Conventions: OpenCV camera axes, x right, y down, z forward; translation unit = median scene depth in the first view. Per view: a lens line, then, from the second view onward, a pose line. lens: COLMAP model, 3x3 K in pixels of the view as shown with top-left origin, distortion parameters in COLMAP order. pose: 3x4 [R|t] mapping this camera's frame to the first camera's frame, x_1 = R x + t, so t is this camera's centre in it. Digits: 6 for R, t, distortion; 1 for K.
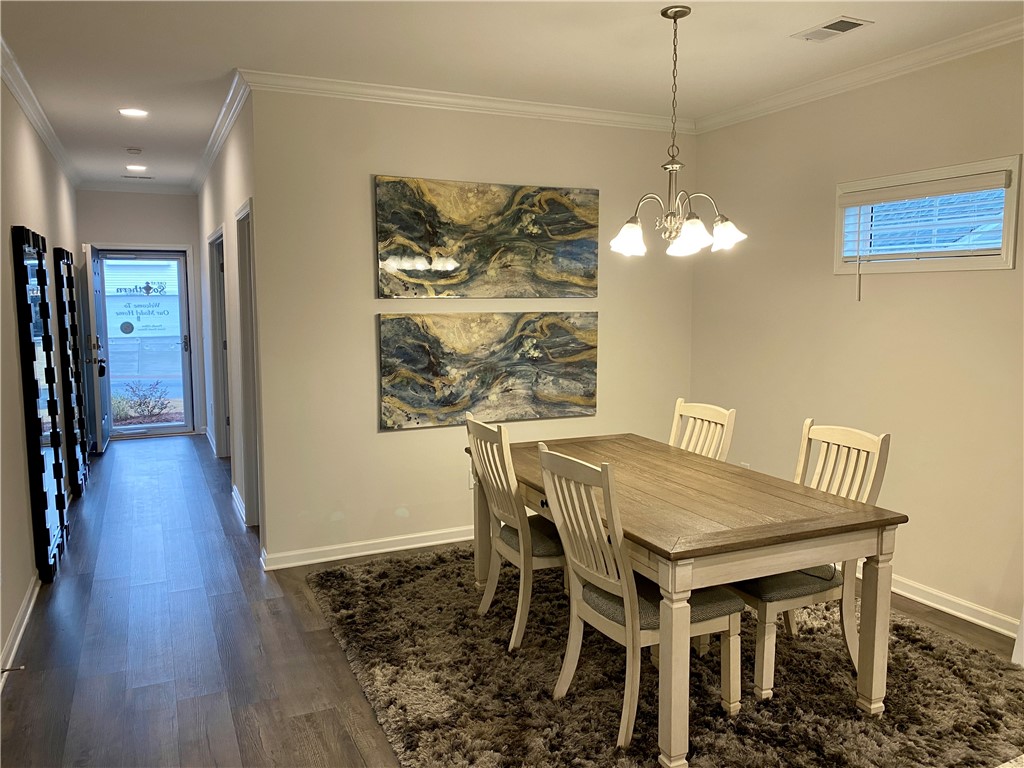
lens RADIAL K [[799.9, 0, 512.0], [0, 799.9, 384.0], [0, 0, 1]] dist [0.107642, -0.240490]
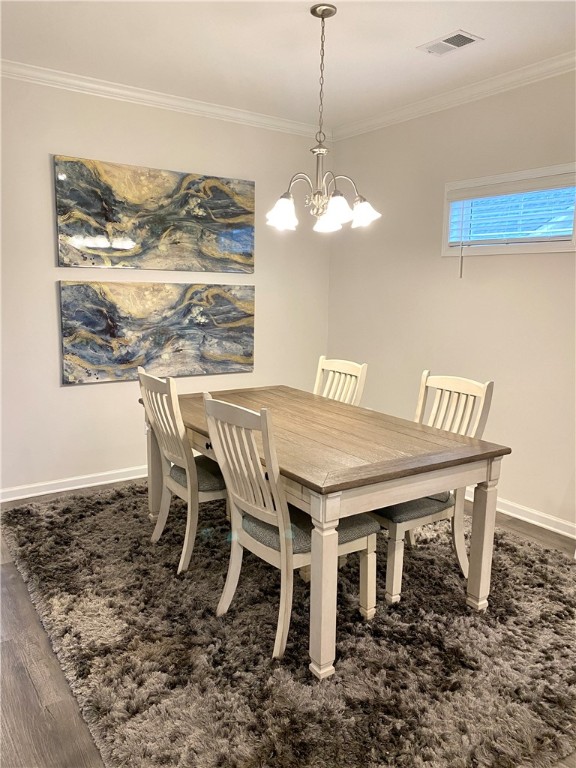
lens RADIAL K [[600.0, 0, 302.8], [0, 600.0, 374.0], [0, 0, 1]] dist [0.107642, -0.240490]
pose [[0.981864, -0.004919, 0.189522, 0.009084], [-0.001937, 0.999351, 0.035976, 0.015384], [-0.189576, -0.035691, 0.981217, 0.131445]]
